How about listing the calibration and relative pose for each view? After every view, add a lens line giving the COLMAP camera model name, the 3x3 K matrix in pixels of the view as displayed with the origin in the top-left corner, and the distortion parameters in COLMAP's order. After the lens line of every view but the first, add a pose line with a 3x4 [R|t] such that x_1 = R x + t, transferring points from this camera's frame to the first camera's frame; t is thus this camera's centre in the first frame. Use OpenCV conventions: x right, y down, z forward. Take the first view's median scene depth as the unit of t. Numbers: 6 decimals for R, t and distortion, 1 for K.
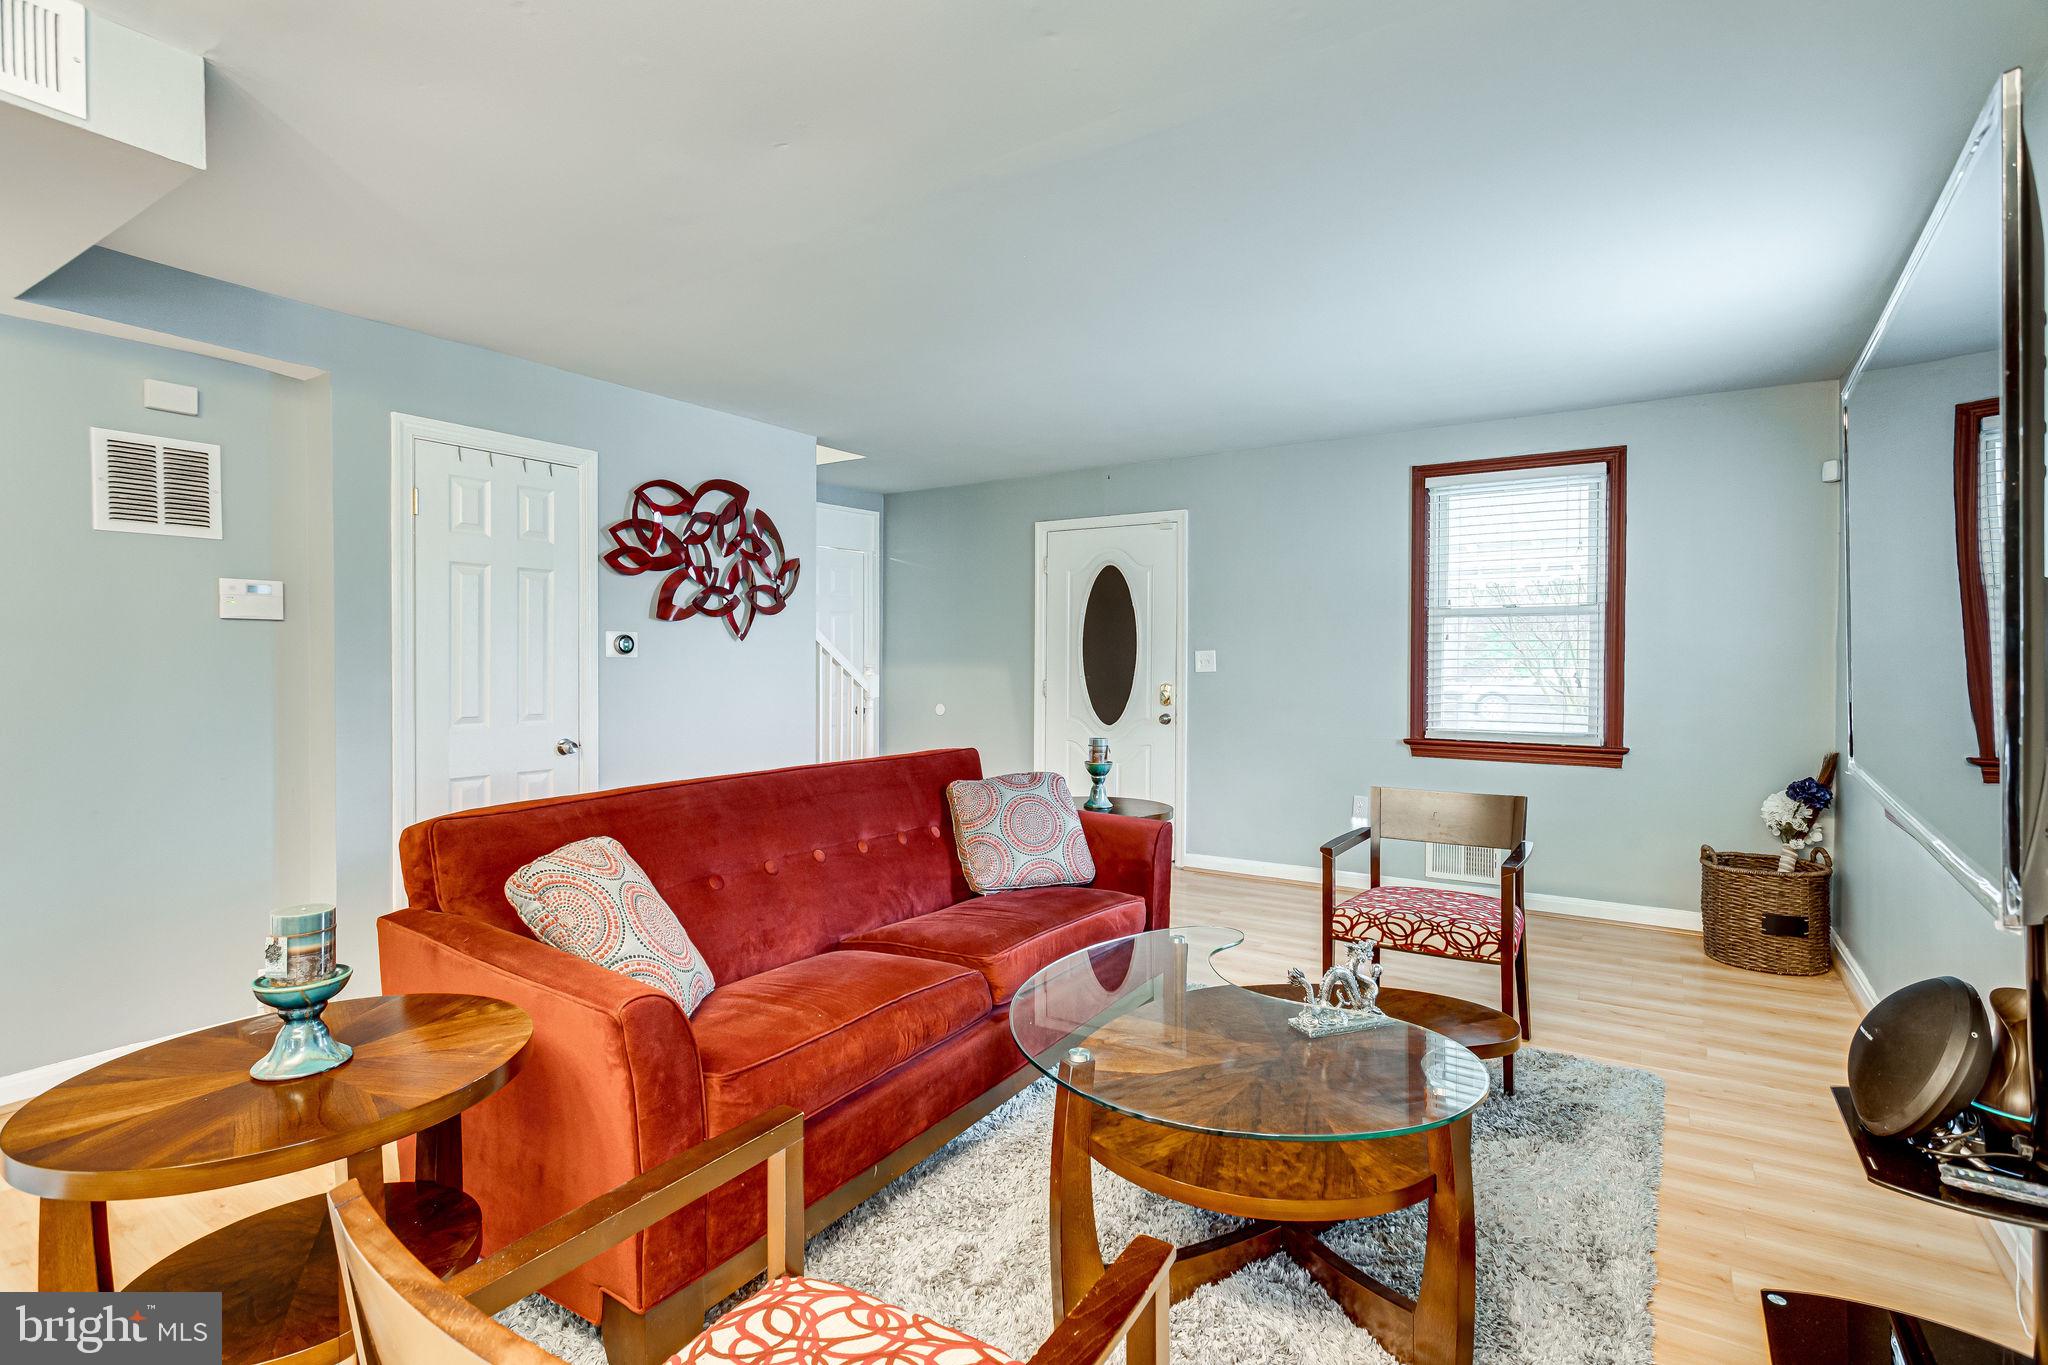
lens RADIAL K [[989.3, 0, 1004.7], [0, 989.3, 666.9], [0, 0, 1]] dist [-0.001824, 0.006416]
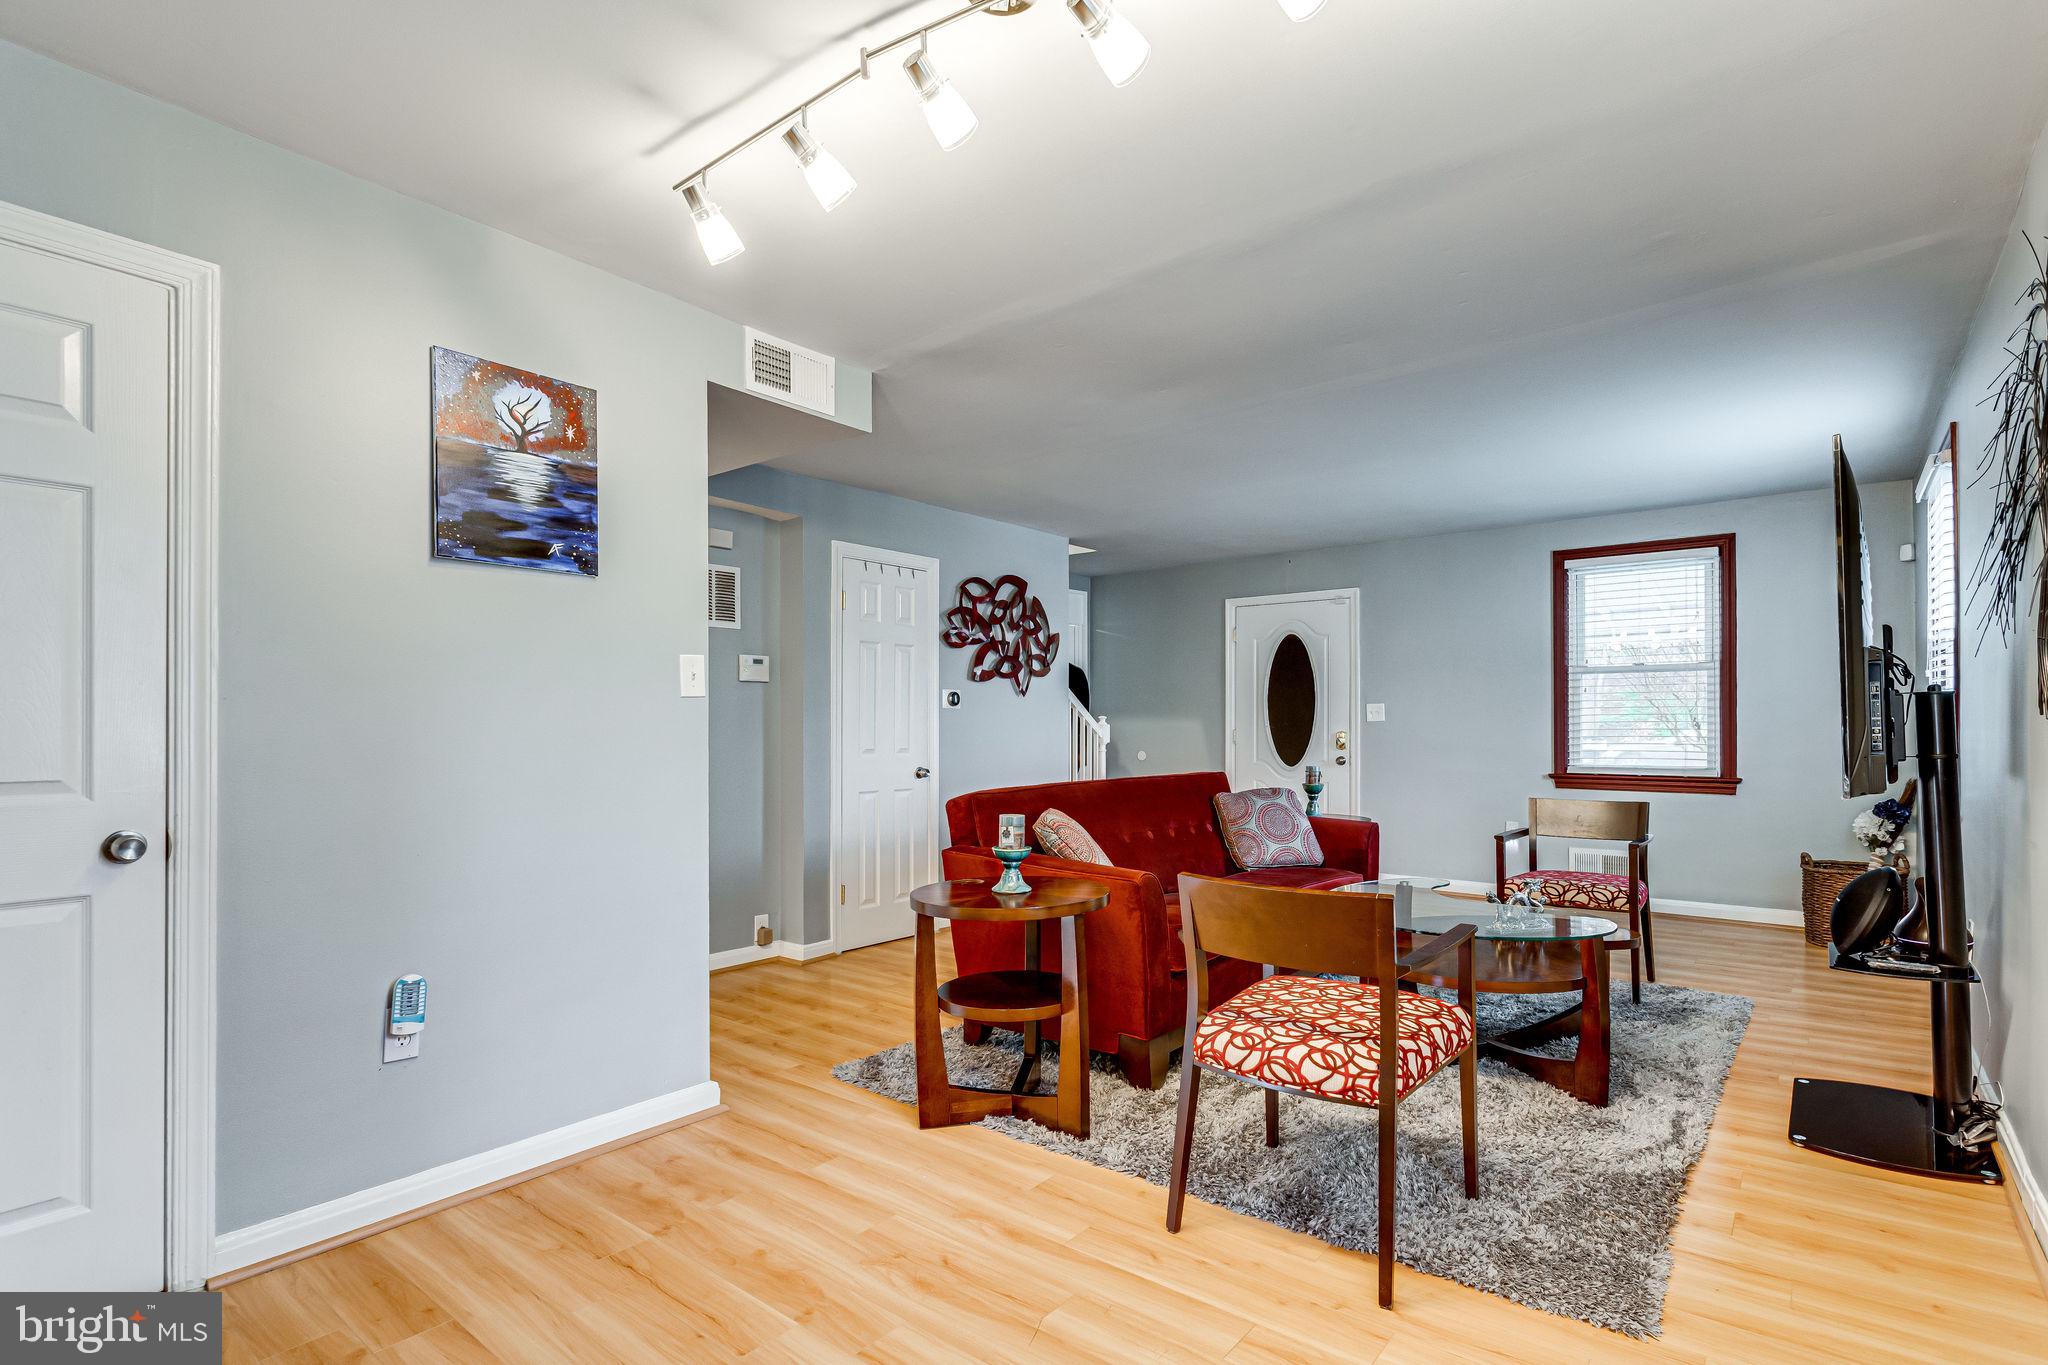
lens RADIAL K [[989.3, 0, 1022.8], [0, 989.3, 718.4], [0, 0, 1]] dist [-0.001824, 0.006416]
pose [[0.995631, -0.005659, -0.093200, -0.157959], [0.004350, 0.999889, -0.014240, 0.023181], [0.093270, 0.013772, 0.995546, -0.340305]]
